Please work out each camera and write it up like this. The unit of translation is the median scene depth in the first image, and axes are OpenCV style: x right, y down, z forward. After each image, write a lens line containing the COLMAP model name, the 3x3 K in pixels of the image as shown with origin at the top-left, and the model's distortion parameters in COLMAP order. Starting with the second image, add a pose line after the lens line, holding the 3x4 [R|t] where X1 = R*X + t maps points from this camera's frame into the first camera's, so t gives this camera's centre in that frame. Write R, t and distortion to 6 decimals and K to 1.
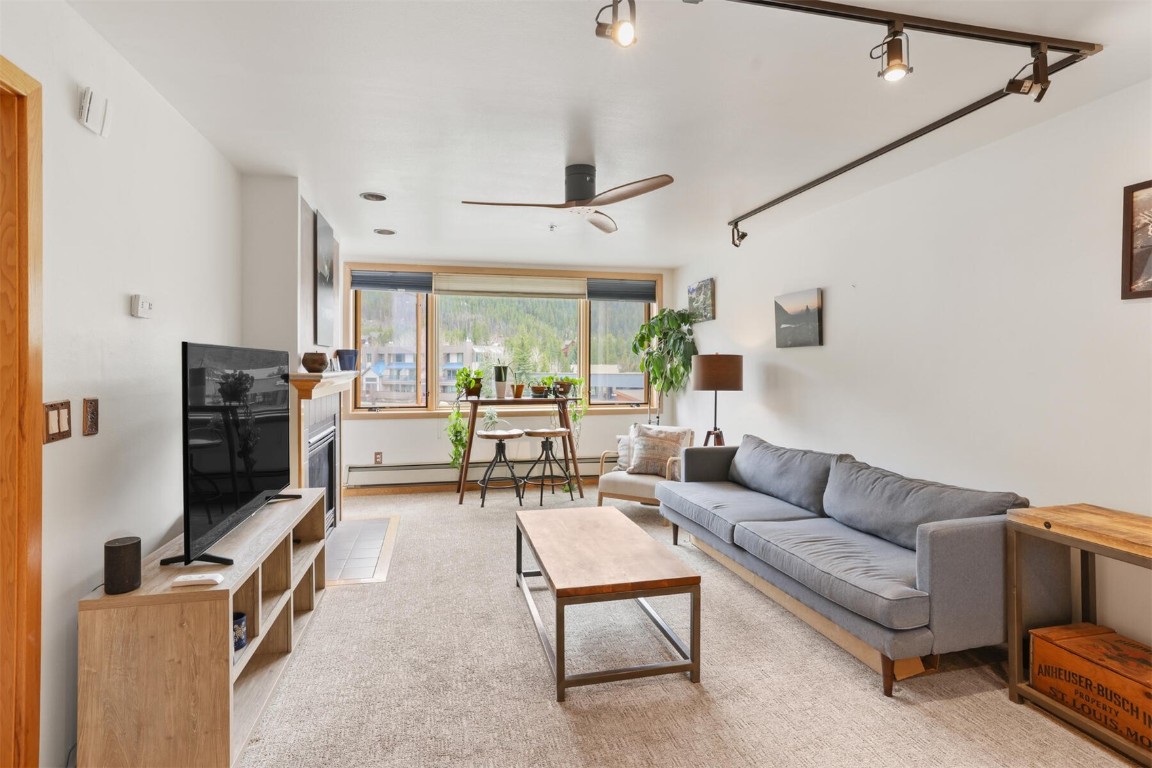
lens RADIAL K [[563.3, 0, 572.9], [0, 563.3, 365.9], [0, 0, 1]] dist [-0.045539, 0.025169]
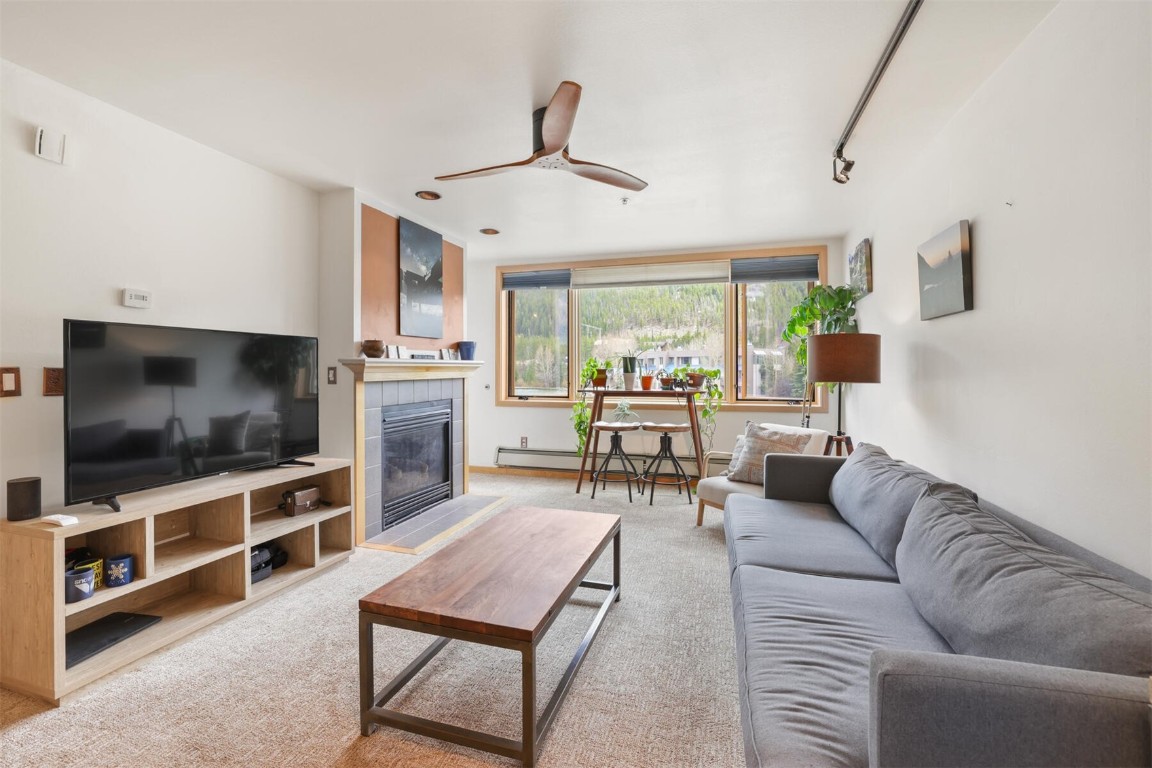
lens RADIAL K [[503.5, 0, 574.7], [0, 503.5, 367.7], [0, 0, 1]] dist [-0.042904, 0.013860]
pose [[0.859952, -0.002678, -0.510367, 0.341300], [0.002156, 0.999996, -0.001616, 0.028919], [0.510370, 0.000290, 0.859955, 0.286336]]
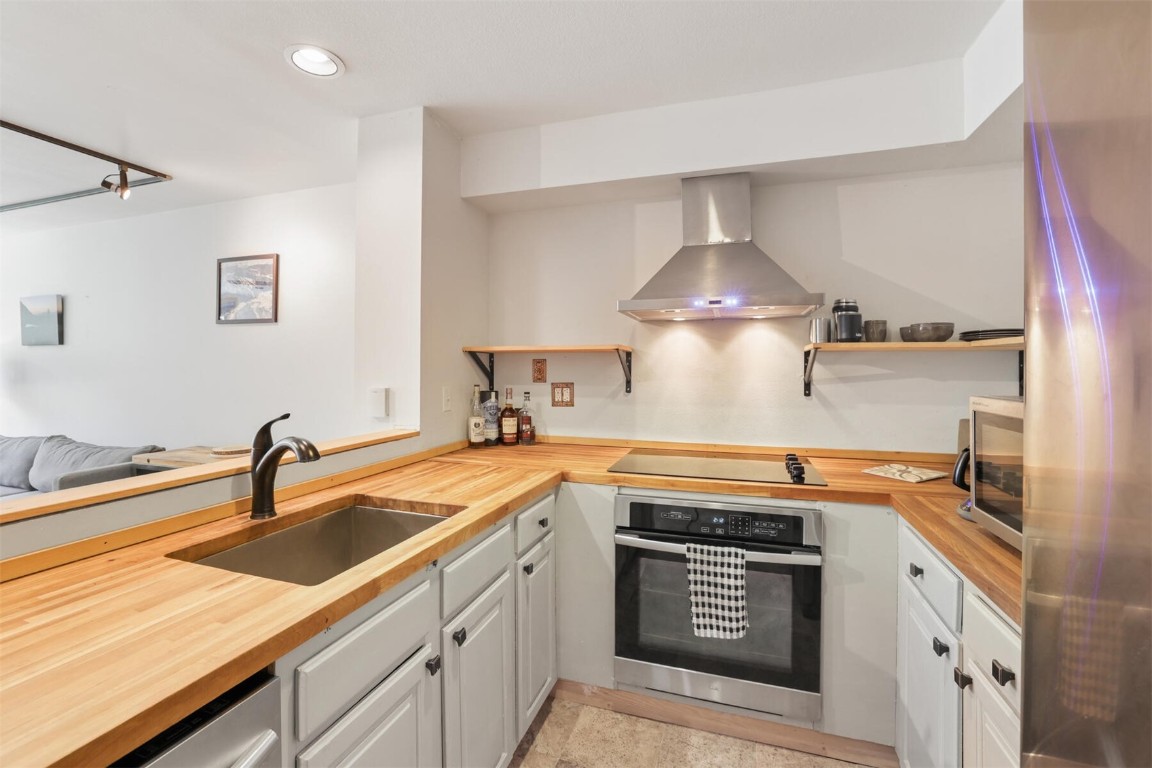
lens RADIAL K [[503.5, 0, 574.7], [0, 503.5, 367.7], [0, 0, 1]] dist [-0.042904, 0.013860]
pose [[0.537481, -0.006183, 0.843253, 0.162829], [-0.000951, 0.999968, 0.007939, 0.001477], [-0.843275, -0.005069, 0.537458, -0.427520]]
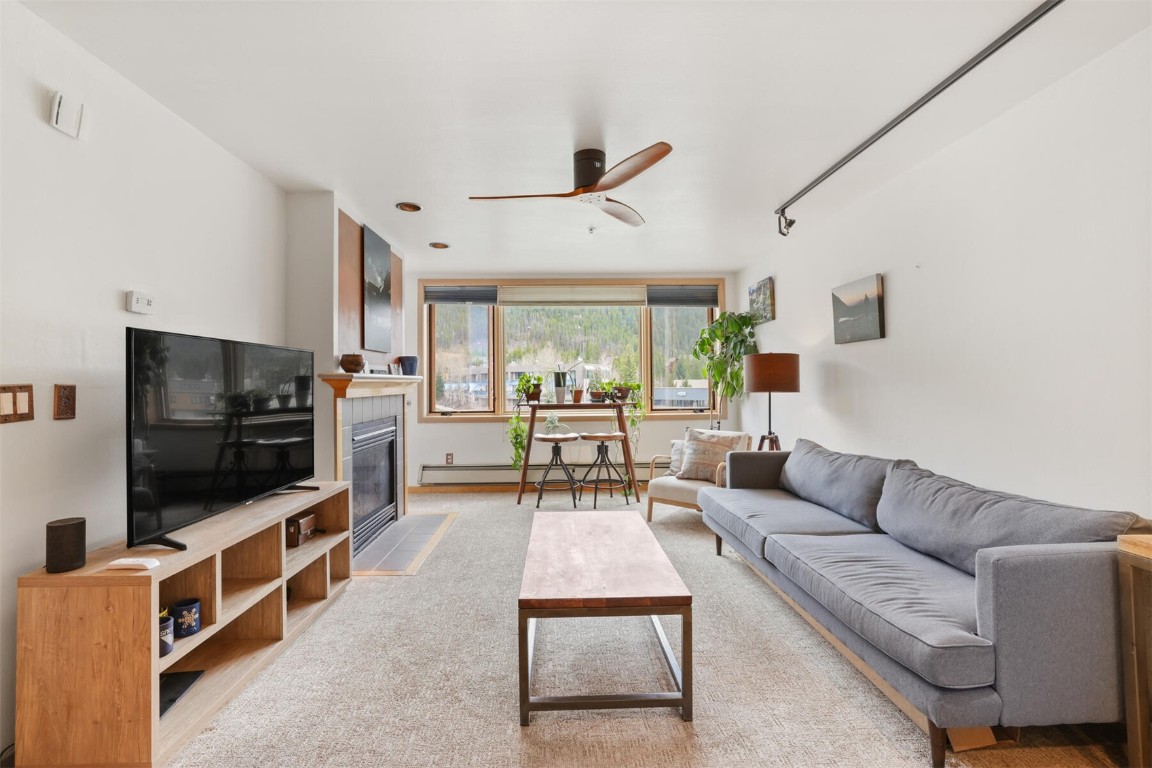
lens RADIAL K [[510.5, 0, 572.5], [0, 510.5, 373.8], [0, 0, 1]] dist [-0.046185, 0.017710]
pose [[0.979133, -0.013478, -0.202775, 0.122003], [0.010101, 0.999793, -0.017677, 0.029244], [0.202971, 0.015260, 0.979066, 0.119560]]
